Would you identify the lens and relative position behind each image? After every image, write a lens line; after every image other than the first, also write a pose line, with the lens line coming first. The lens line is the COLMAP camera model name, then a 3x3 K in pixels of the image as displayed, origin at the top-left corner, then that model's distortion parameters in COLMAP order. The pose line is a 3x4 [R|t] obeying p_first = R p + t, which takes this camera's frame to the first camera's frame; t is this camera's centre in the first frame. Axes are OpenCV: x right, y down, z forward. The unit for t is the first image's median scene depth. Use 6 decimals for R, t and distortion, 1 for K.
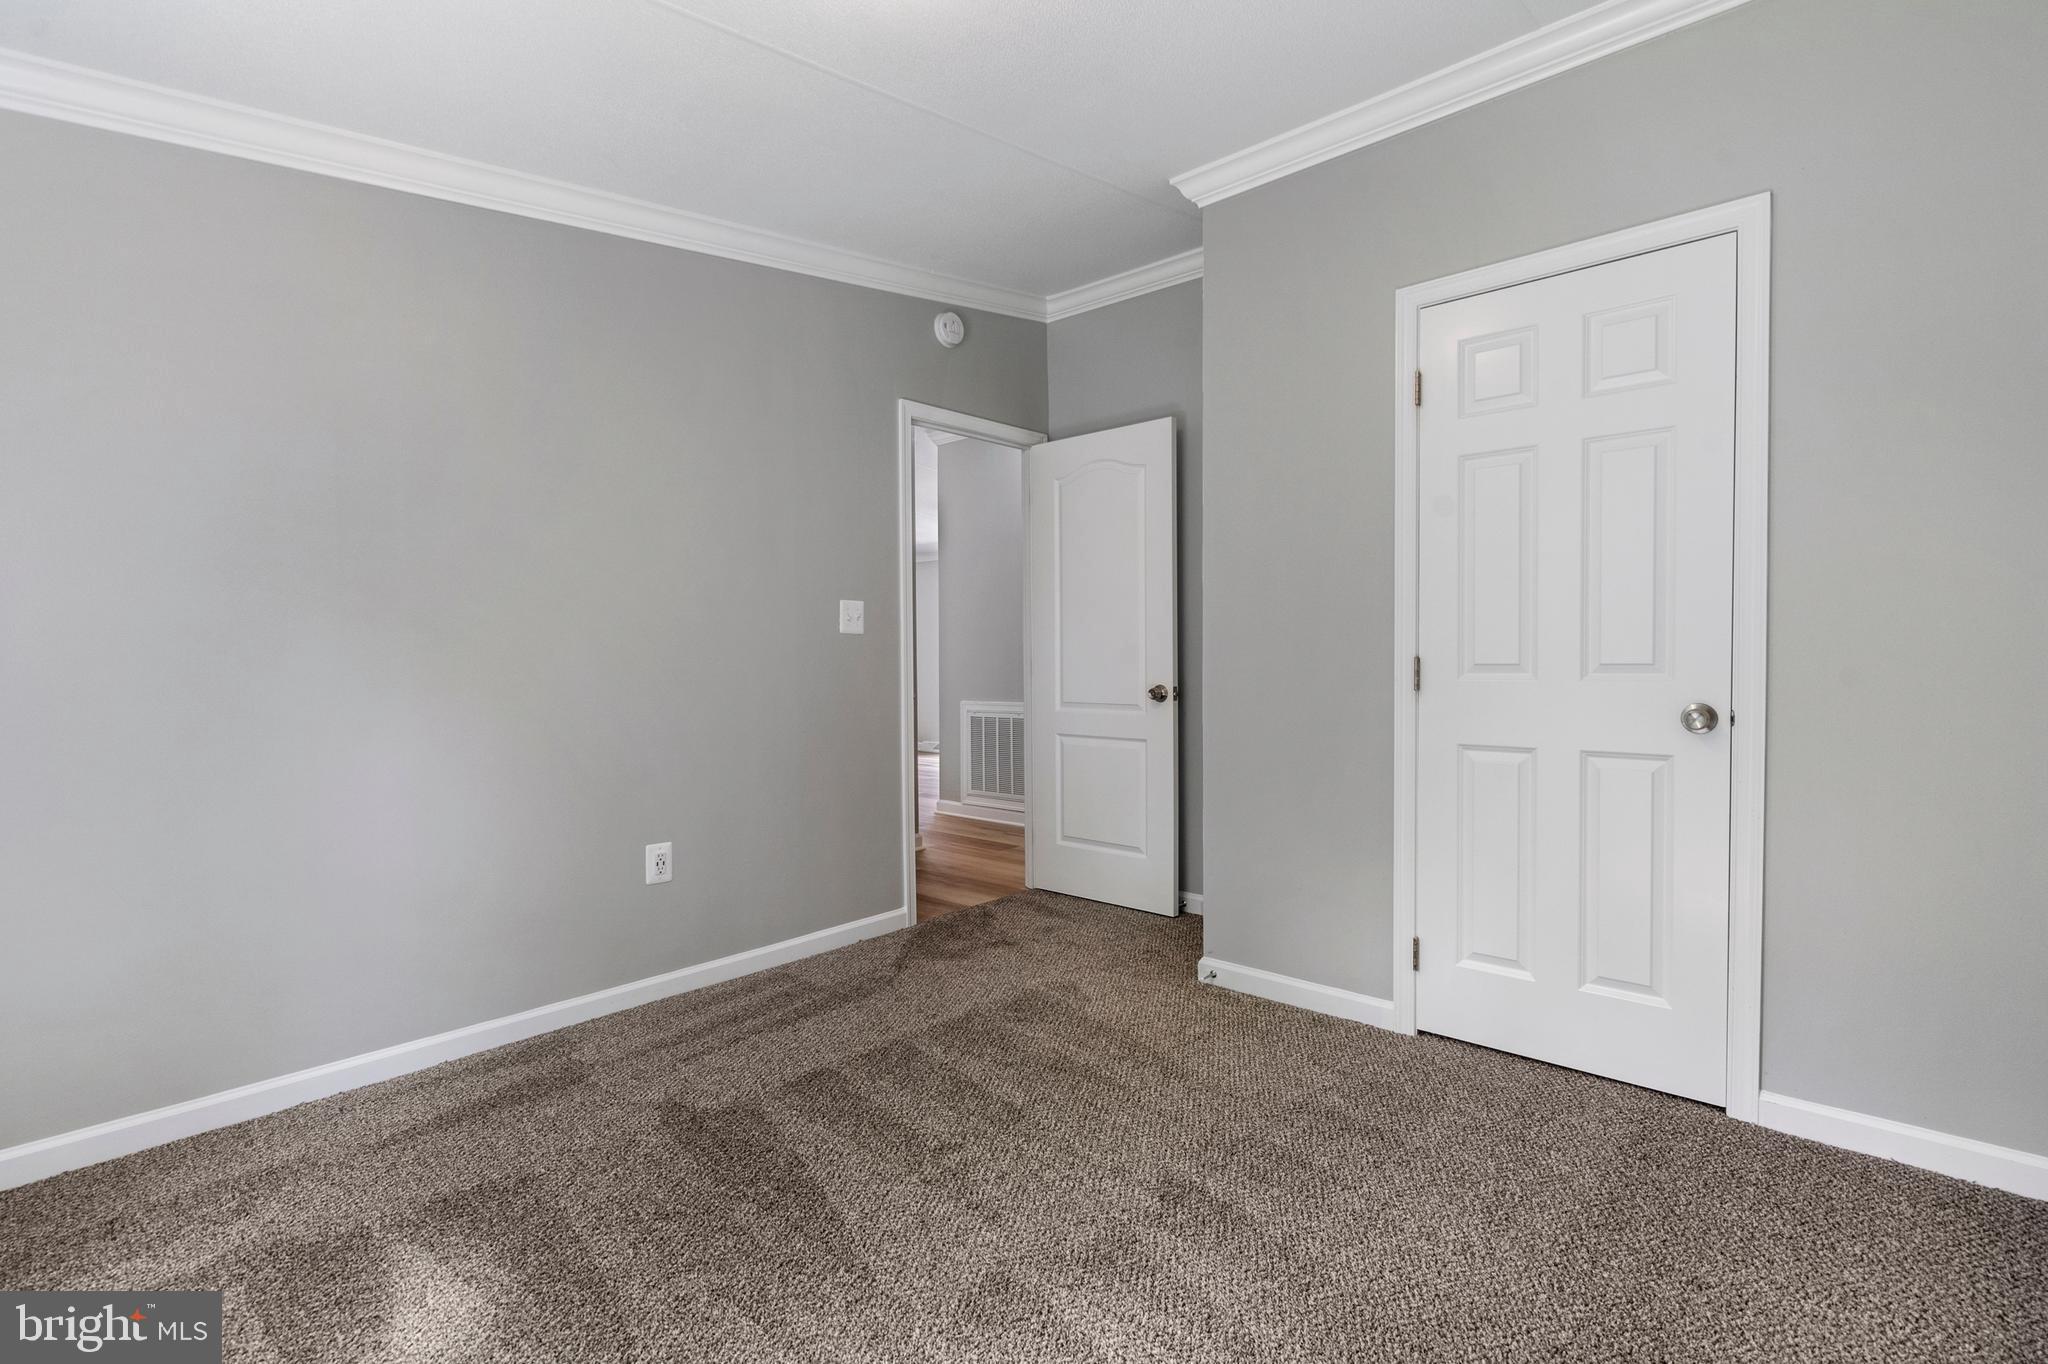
lens RADIAL K [[951.7, 0, 1021.7], [0, 951.7, 688.1], [0, 0, 1]] dist [-0.003772, 0.000422]
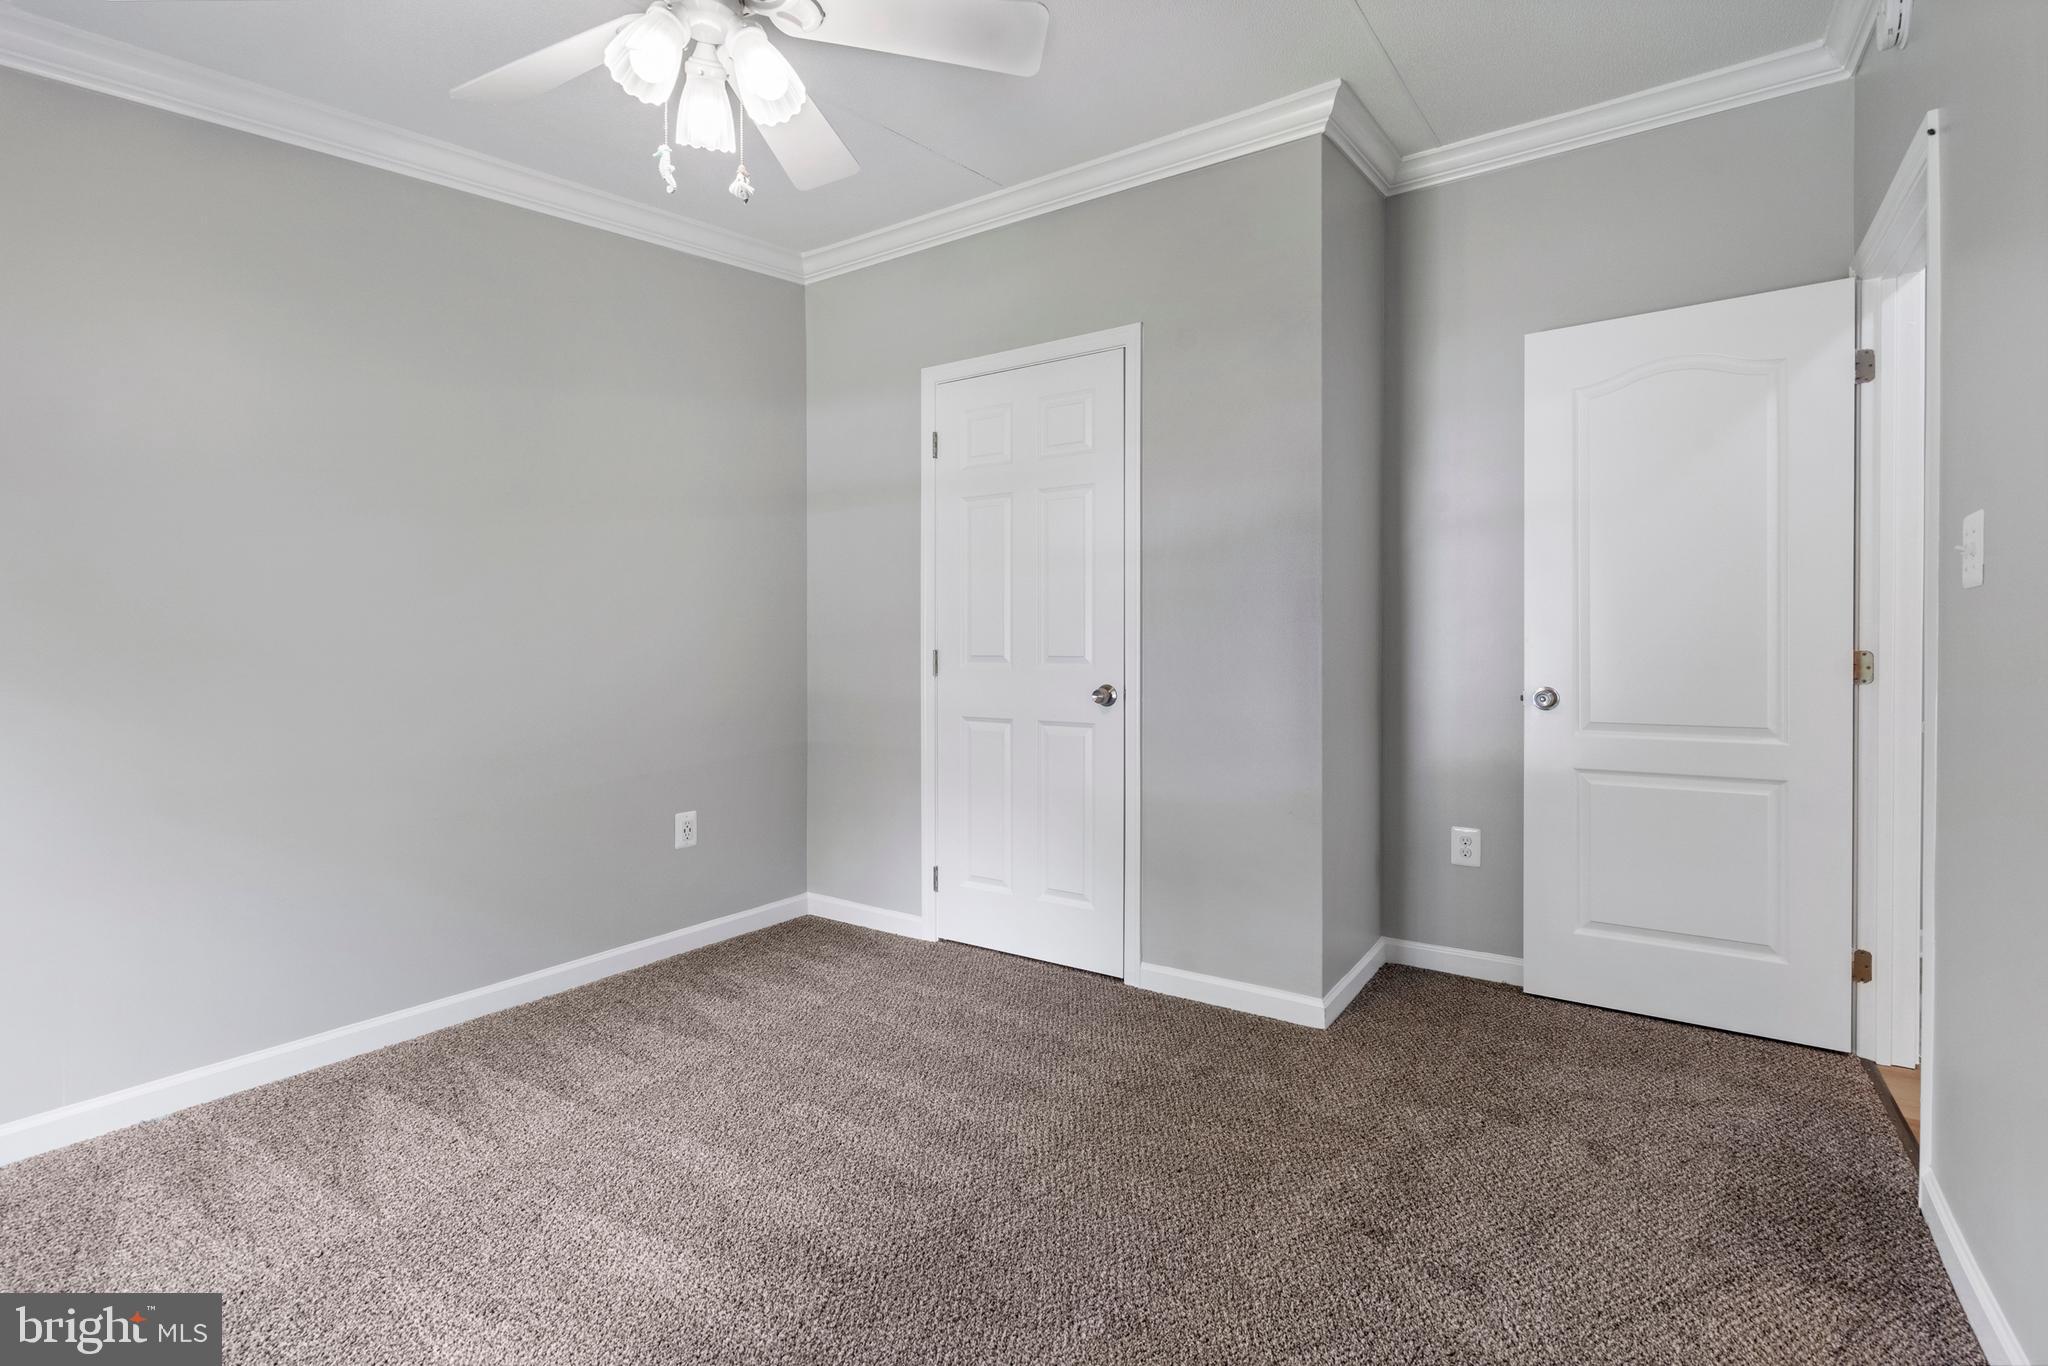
lens RADIAL K [[951.7, 0, 1021.3], [0, 951.7, 664.0], [0, 0, 1]] dist [-0.003772, 0.000422]
pose [[0.988641, 0.005031, 0.150215, 0.361530], [-0.002497, 0.999852, -0.017050, 0.009476], [-0.150279, 0.016481, 0.988506, -0.328772]]
